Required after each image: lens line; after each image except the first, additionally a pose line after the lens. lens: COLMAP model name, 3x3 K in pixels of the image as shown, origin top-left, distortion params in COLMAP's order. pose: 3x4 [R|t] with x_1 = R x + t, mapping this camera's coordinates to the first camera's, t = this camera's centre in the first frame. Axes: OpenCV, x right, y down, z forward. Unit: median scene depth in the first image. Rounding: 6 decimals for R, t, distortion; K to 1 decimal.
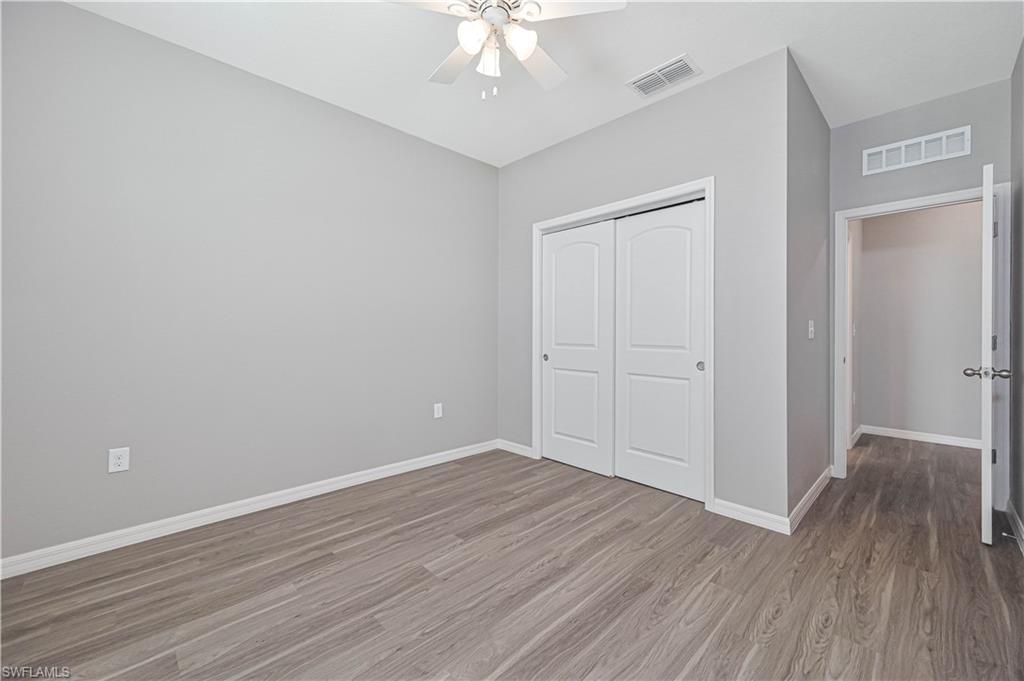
lens RADIAL K [[409.4, 0, 515.8], [0, 409.4, 333.4], [0, 0, 1]] dist [-0.001042, 0.000799]
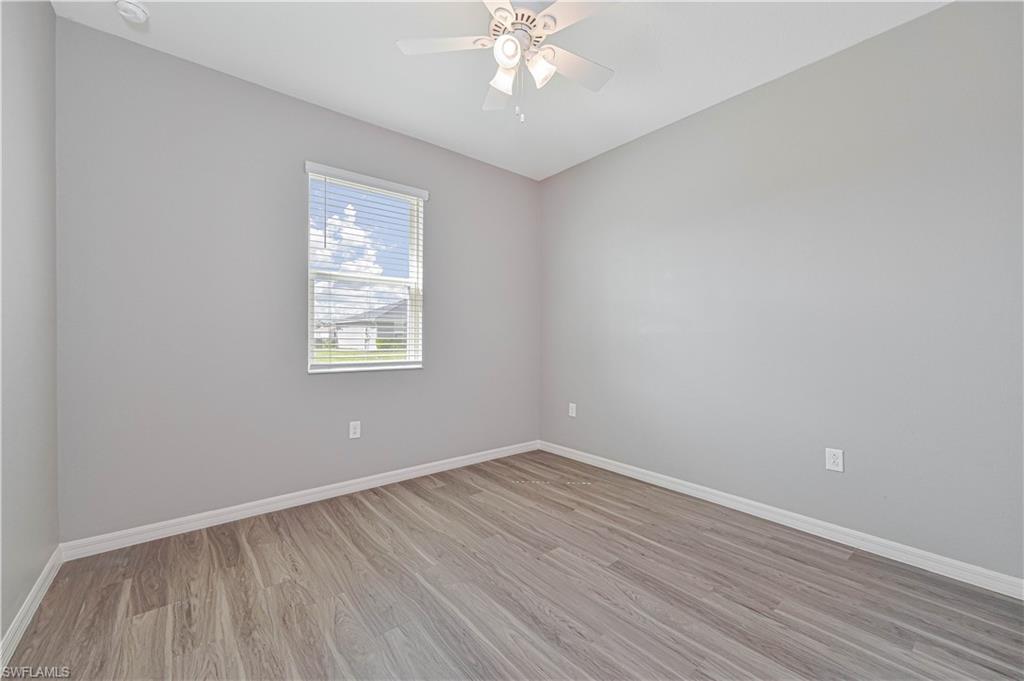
lens RADIAL K [[409.4, 0, 515.8], [0, 409.4, 333.4], [0, 0, 1]] dist [-0.001042, 0.000799]
pose [[-0.091262, -0.012501, -0.995748, 0.814294], [-0.004337, 0.999917, -0.012156, -0.003969], [0.995817, 0.003209, -0.091308, 0.879729]]
